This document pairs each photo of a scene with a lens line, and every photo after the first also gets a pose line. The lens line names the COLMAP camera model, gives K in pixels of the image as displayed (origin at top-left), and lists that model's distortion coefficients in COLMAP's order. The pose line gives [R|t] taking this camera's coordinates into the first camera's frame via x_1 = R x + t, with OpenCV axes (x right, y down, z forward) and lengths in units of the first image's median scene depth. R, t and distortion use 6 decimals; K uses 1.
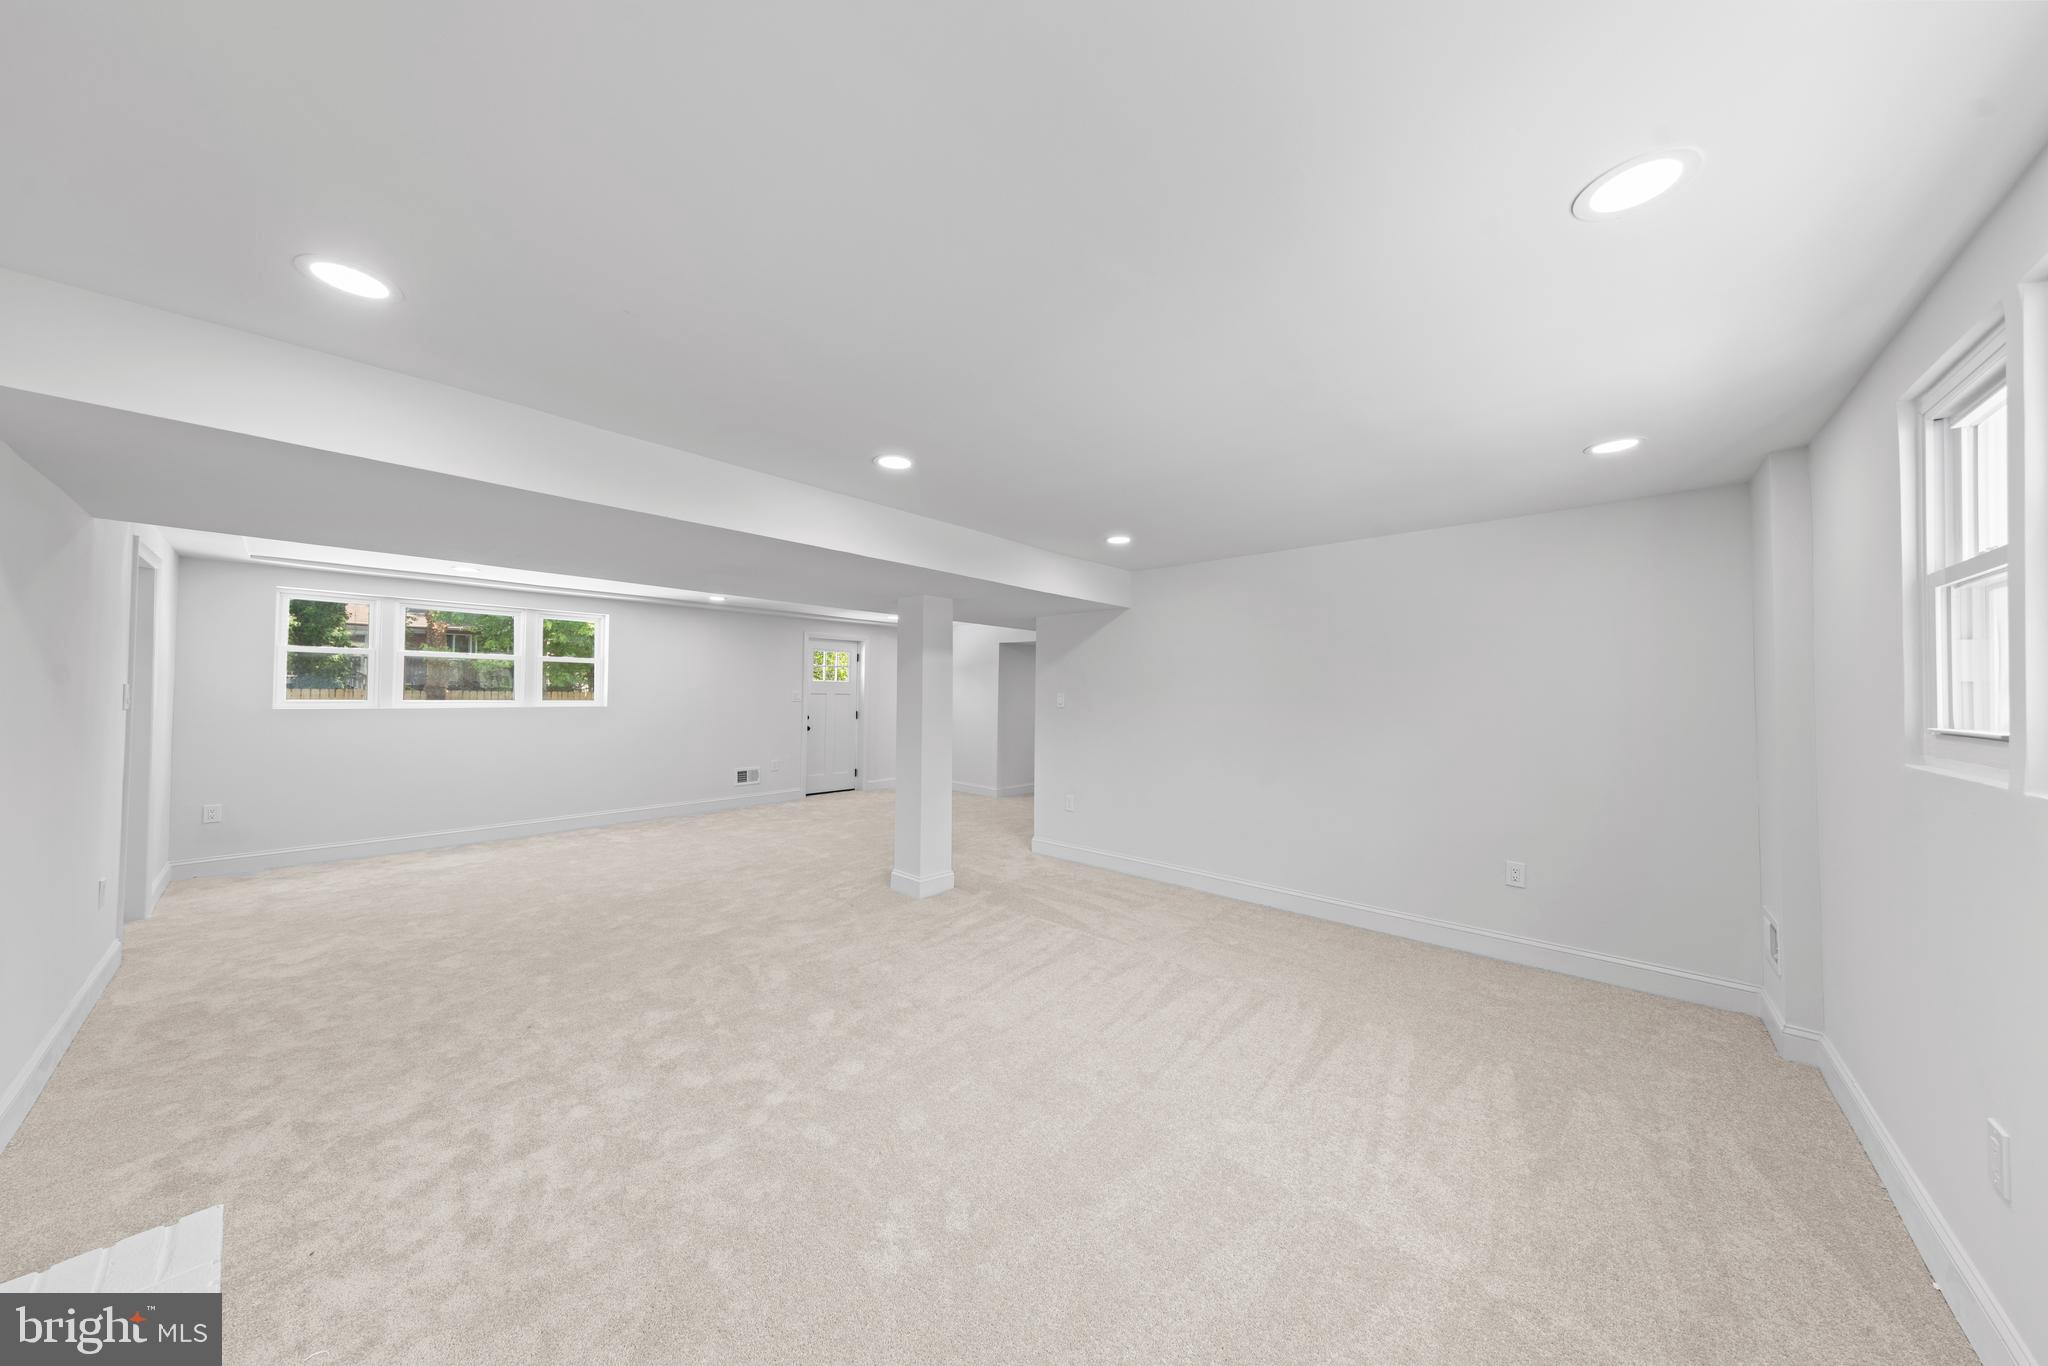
lens RADIAL K [[668.1, 0, 1016.8], [0, 668.1, 678.2], [0, 0, 1]] dist [0.012303, -0.000509]
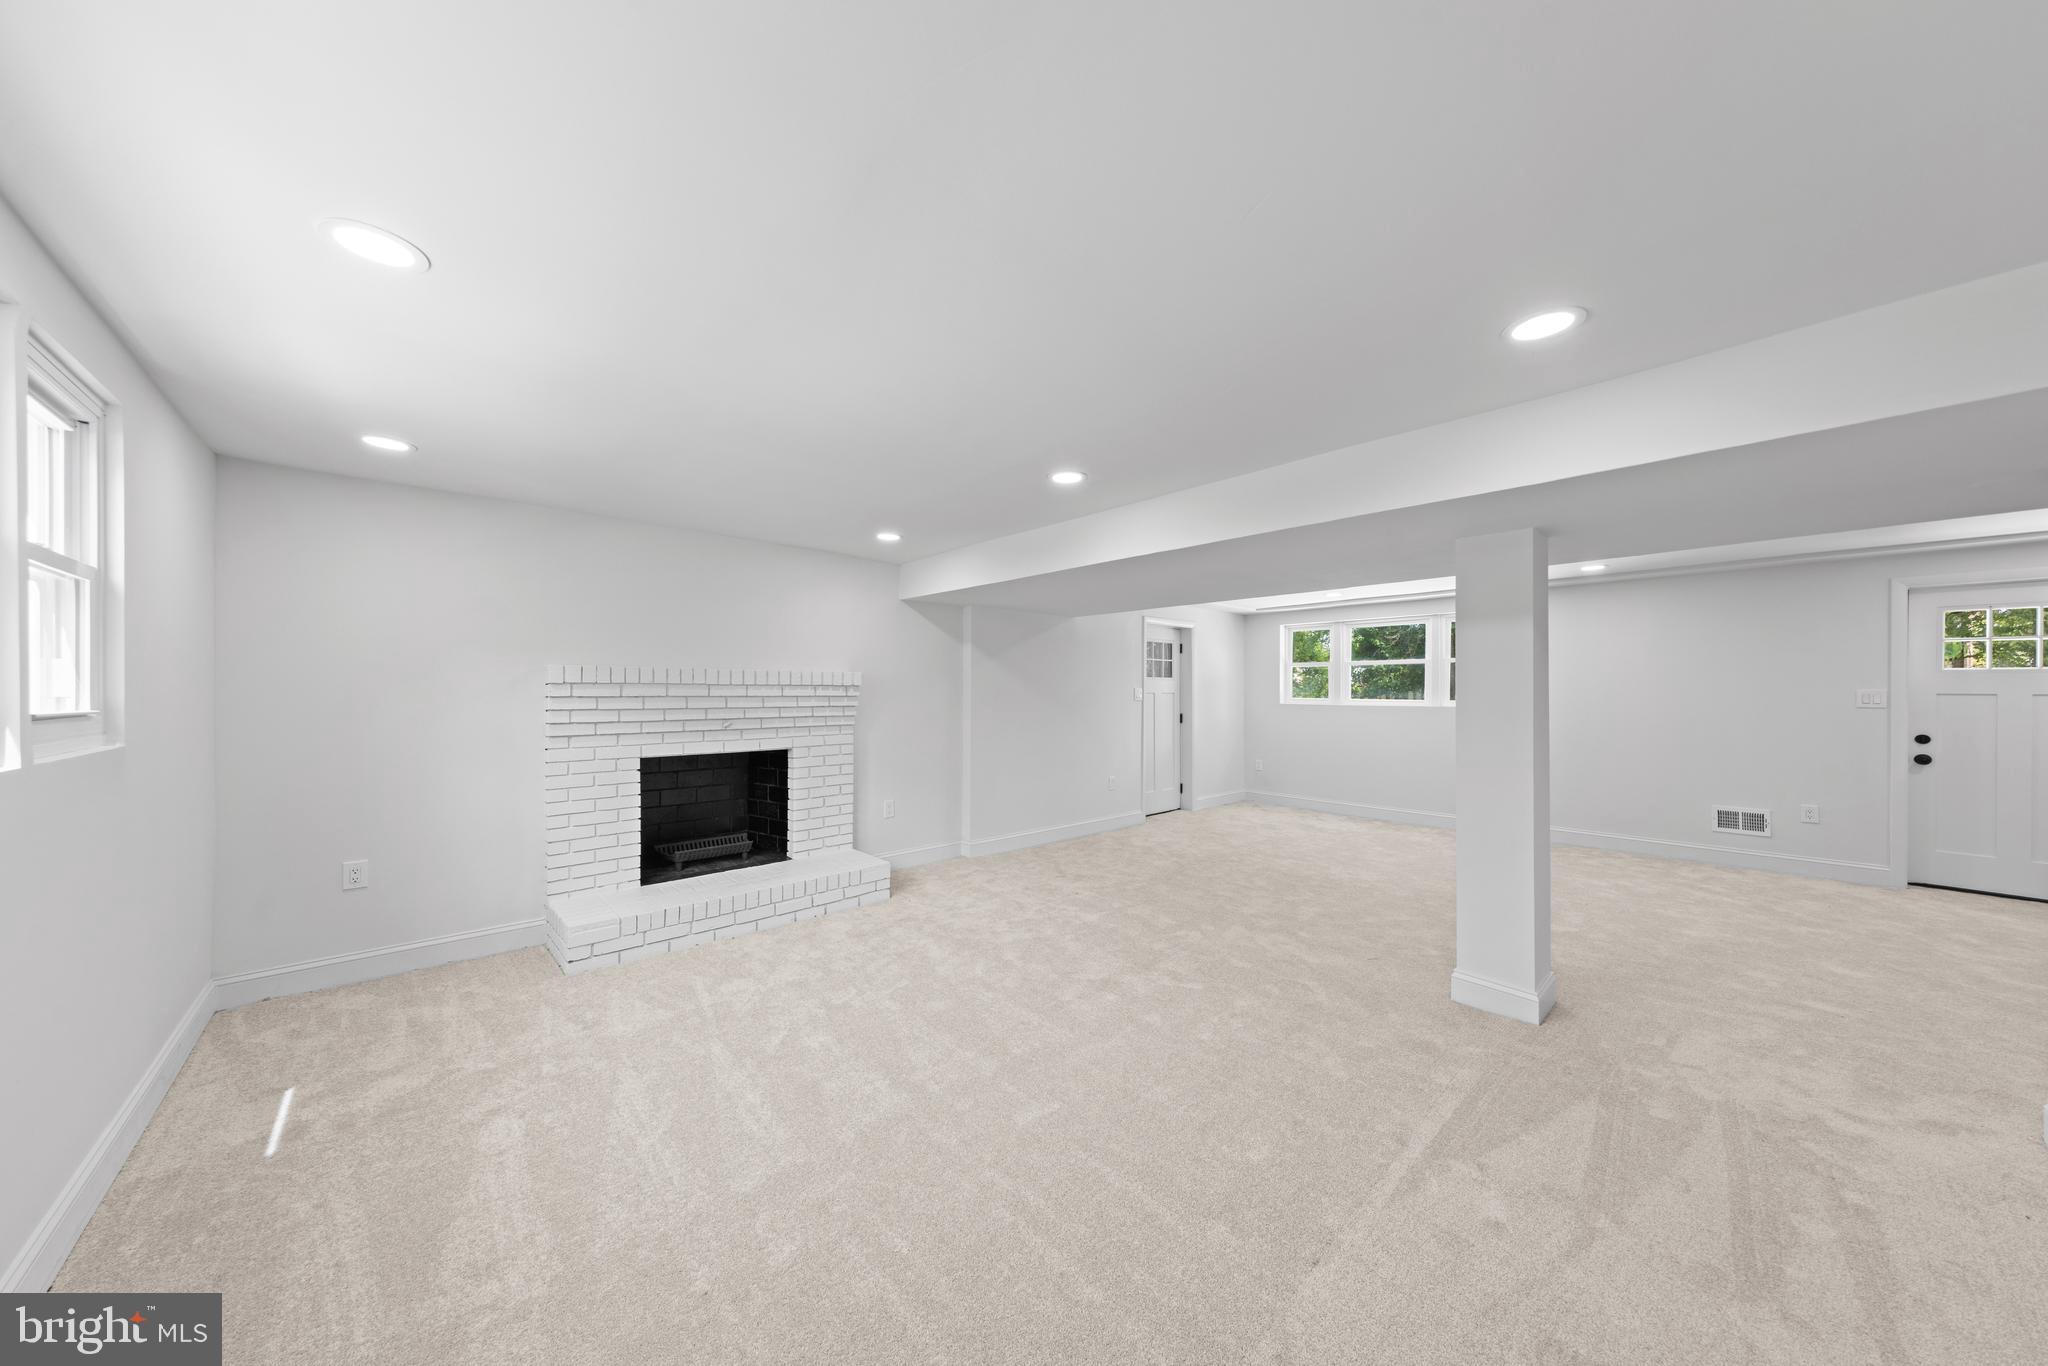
lens RADIAL K [[668.1, 0, 1018.9], [0, 668.1, 694.2], [0, 0, 1]] dist [0.012303, -0.000509]
pose [[-0.125759, -0.004264, -0.992052, 0.472527], [0.021288, 0.999749, -0.006996, 0.018064], [0.991832, -0.021999, -0.125637, 0.547882]]
